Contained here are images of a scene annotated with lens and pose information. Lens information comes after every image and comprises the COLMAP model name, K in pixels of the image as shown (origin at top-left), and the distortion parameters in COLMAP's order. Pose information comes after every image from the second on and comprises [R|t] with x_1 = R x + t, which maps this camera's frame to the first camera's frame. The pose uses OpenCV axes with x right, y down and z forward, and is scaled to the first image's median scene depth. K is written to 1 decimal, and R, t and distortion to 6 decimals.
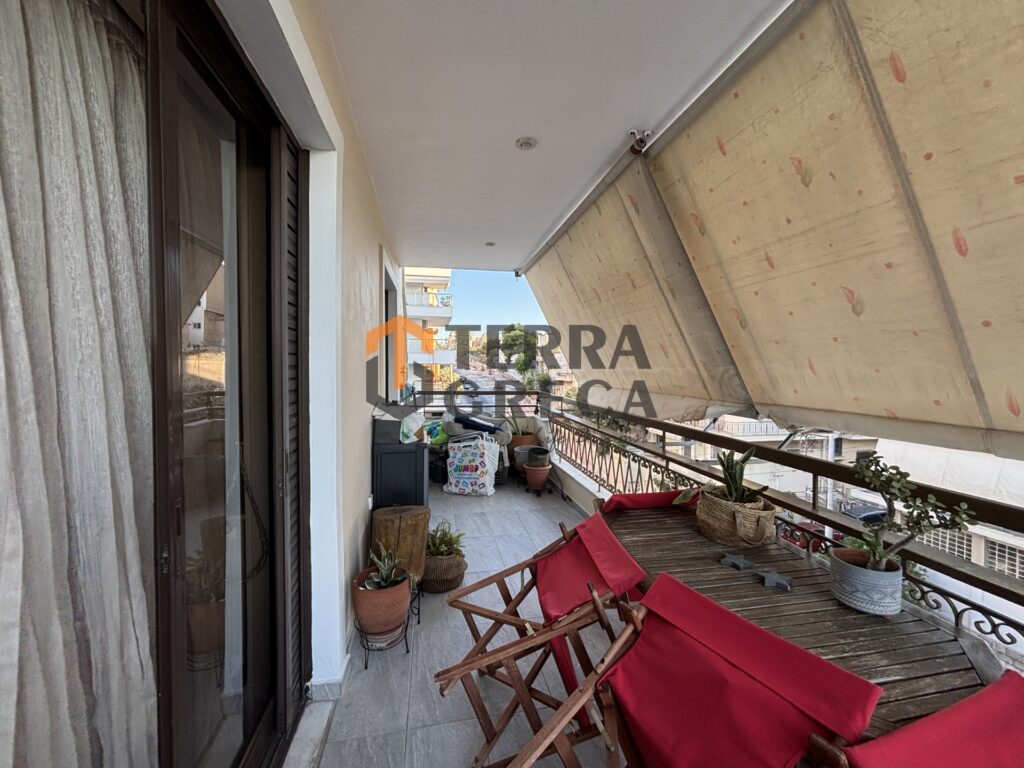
lens RADIAL K [[418.1, 0, 511.9], [0, 418.1, 380.8], [0, 0, 1]] dist [0.011371, -0.000330]
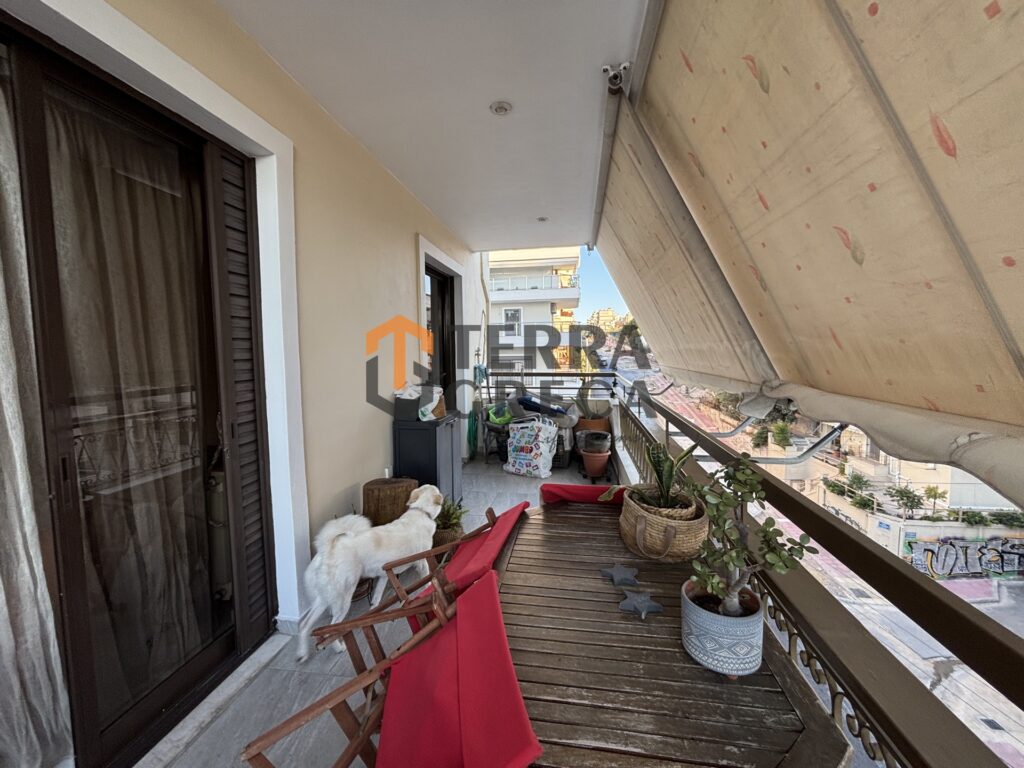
lens RADIAL K [[418.1, 0, 511.9], [0, 418.1, 380.8], [0, 0, 1]] dist [0.011371, -0.000330]
pose [[0.941078, 0.009186, -0.338065, 0.334840], [0.005331, 0.999104, 0.041987, 0.004192], [0.338148, -0.041315, 0.940186, 0.086677]]
